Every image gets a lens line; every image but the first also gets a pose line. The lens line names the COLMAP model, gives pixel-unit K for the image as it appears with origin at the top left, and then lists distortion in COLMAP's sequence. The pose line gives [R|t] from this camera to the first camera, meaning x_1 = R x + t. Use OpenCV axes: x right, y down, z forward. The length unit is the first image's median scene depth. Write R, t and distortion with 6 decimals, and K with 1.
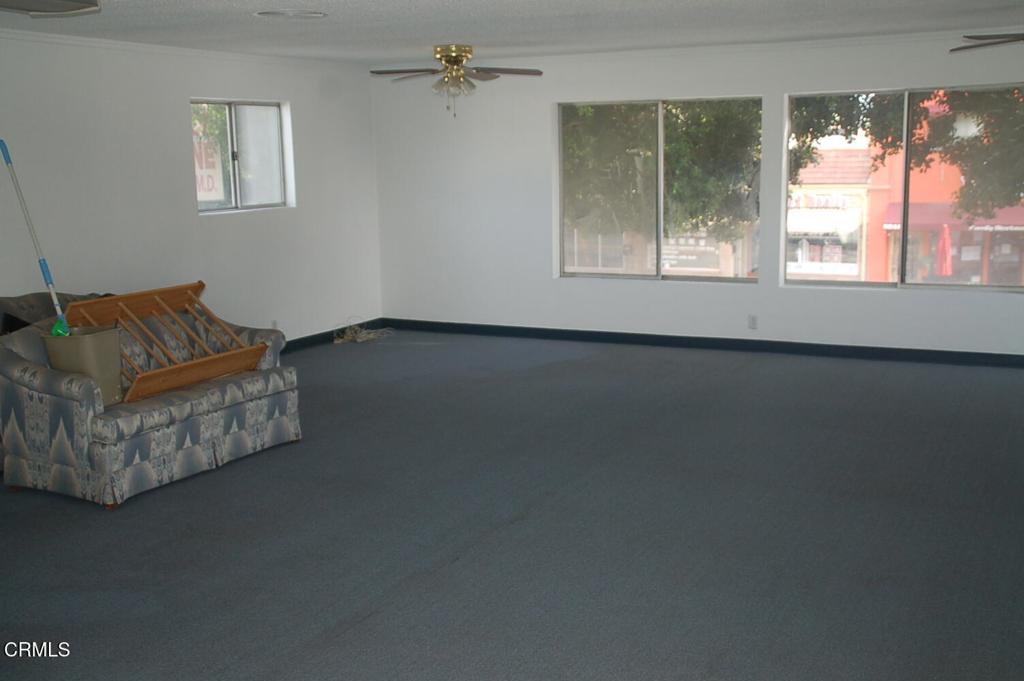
lens RADIAL K [[1189.2, 0, 511.8], [0, 1189.2, 343.8], [0, 0, 1]] dist [0.003646, 0.000000]
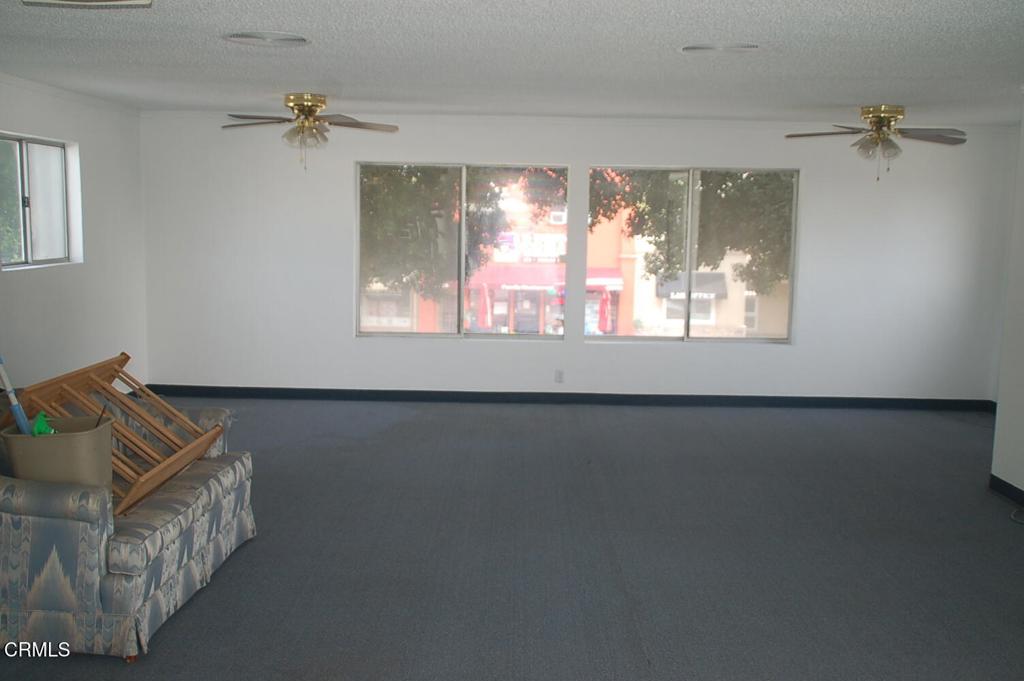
lens RADIAL K [[1041.2, 0, 512.2], [0, 1041.2, 339.2], [0, 0, 1]] dist [-0.014671, 0.000000]
pose [[0.884953, -0.019911, 0.465255, -0.291983], [0.040952, 0.998542, -0.035161, -0.021450], [-0.463876, 0.050169, 0.884478, 0.205338]]
